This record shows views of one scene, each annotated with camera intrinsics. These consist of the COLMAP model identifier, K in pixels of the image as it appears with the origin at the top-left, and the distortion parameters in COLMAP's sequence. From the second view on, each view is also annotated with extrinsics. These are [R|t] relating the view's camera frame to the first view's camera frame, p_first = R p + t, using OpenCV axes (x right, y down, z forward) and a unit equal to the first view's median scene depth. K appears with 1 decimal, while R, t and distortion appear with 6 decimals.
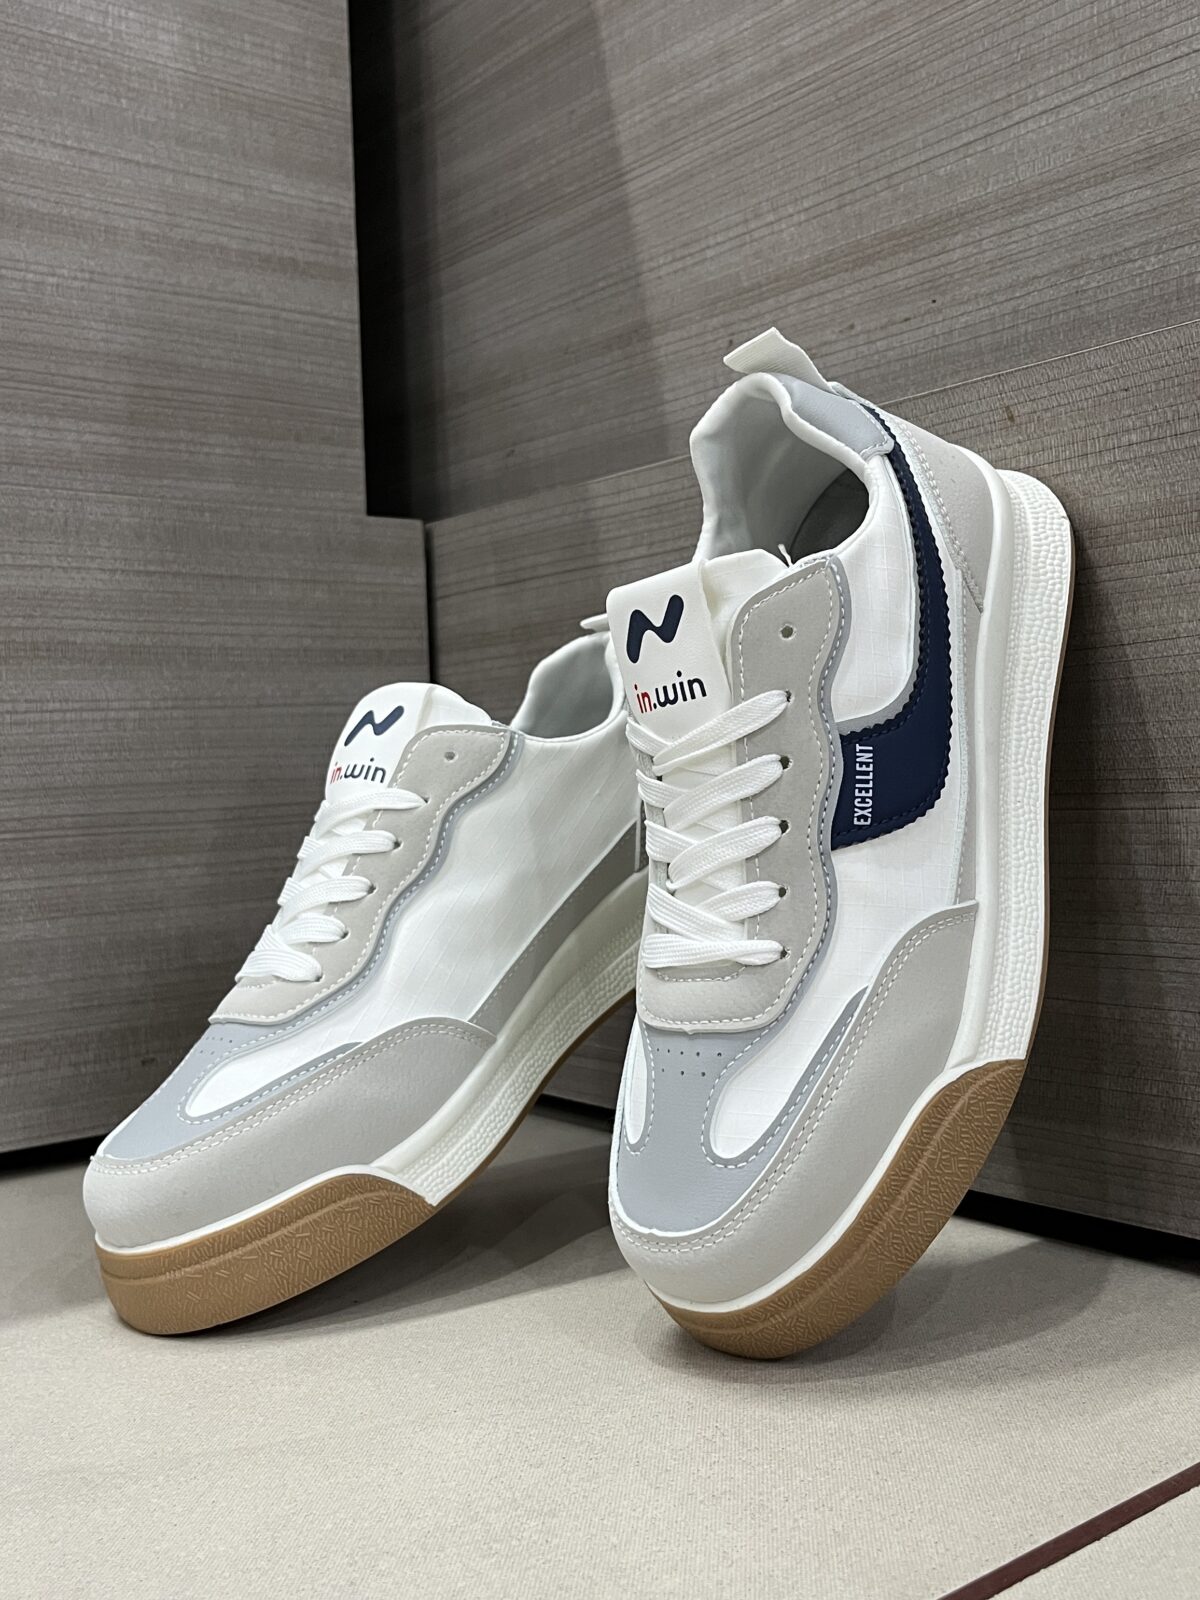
lens RADIAL K [[1637.7, 0, 538.2], [0, 1637.7, 797.6], [0, 0, 1]] dist [0.017755, 0.027256]
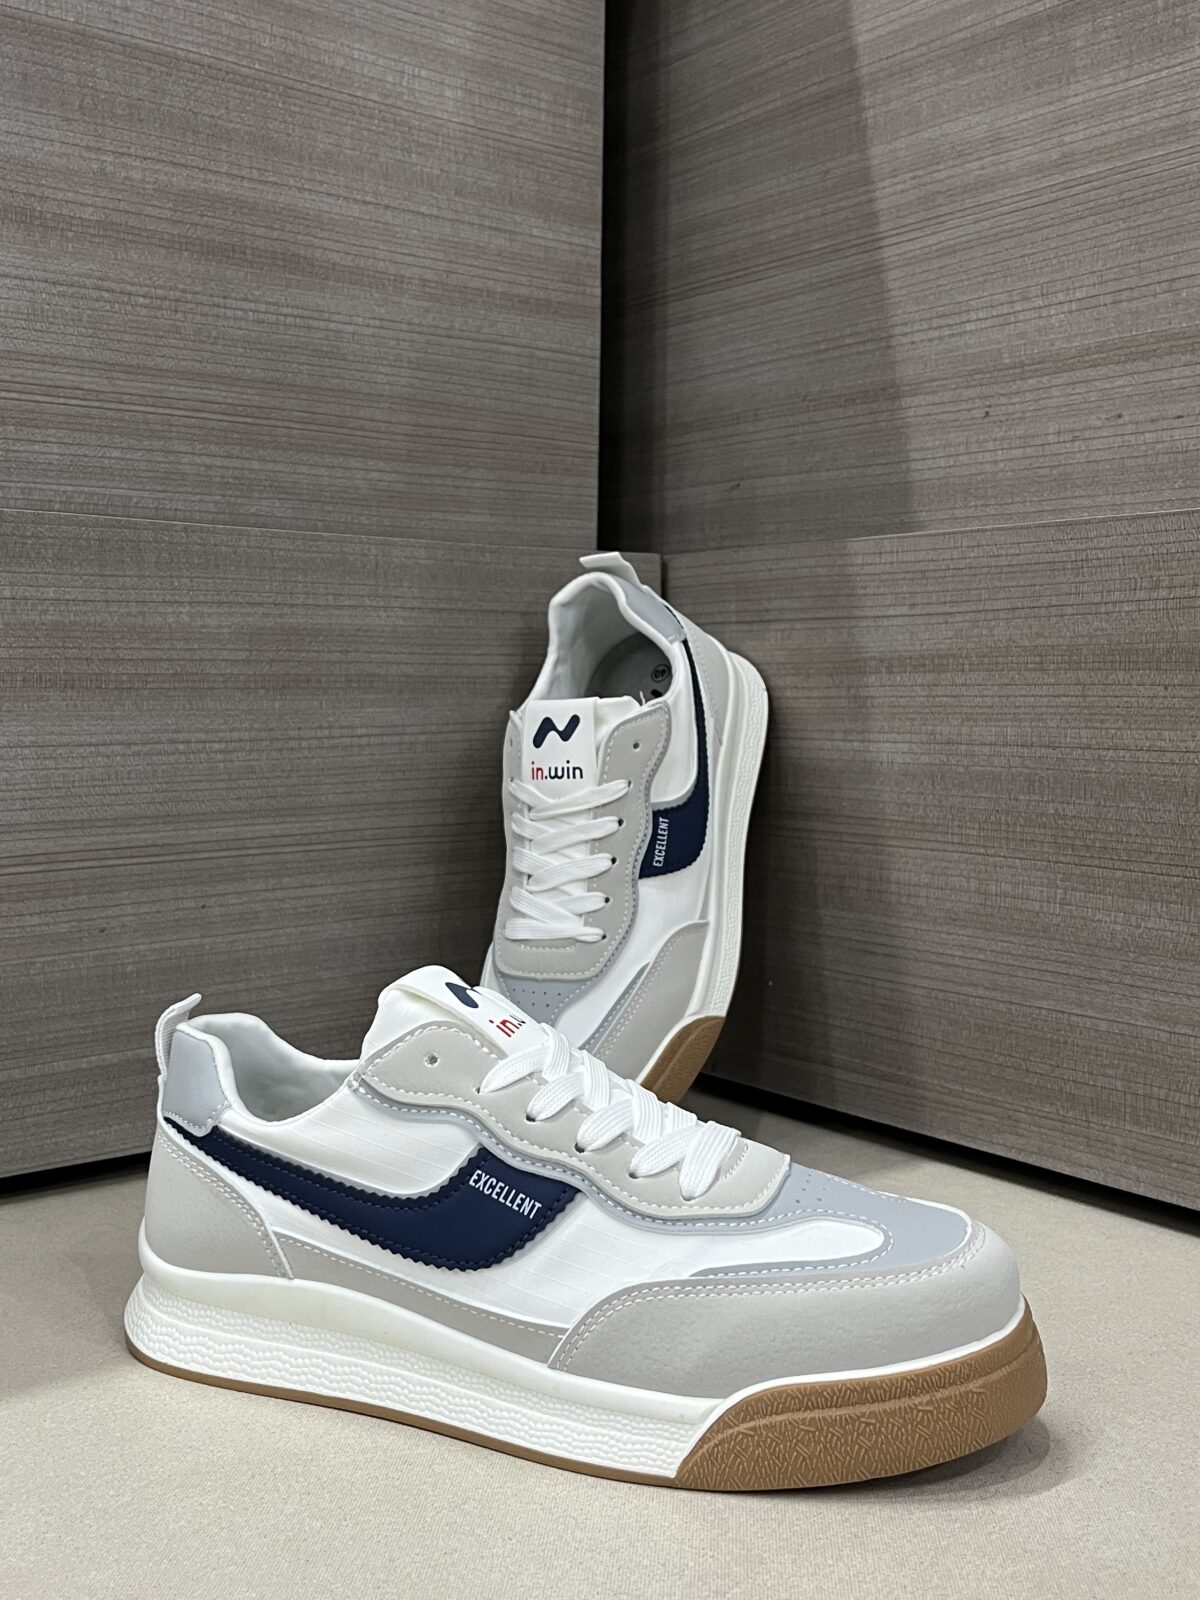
lens RADIAL K [[1631.4, 0, 469.2], [0, 1631.4, 862.2], [0, 0, 1]] dist [0.000321, 0.005650]
pose [[0.998850, 0.039513, -0.027169, -0.171816], [-0.036784, 0.994845, 0.094500, -0.068335], [0.030763, -0.093392, 0.995154, -0.101303]]
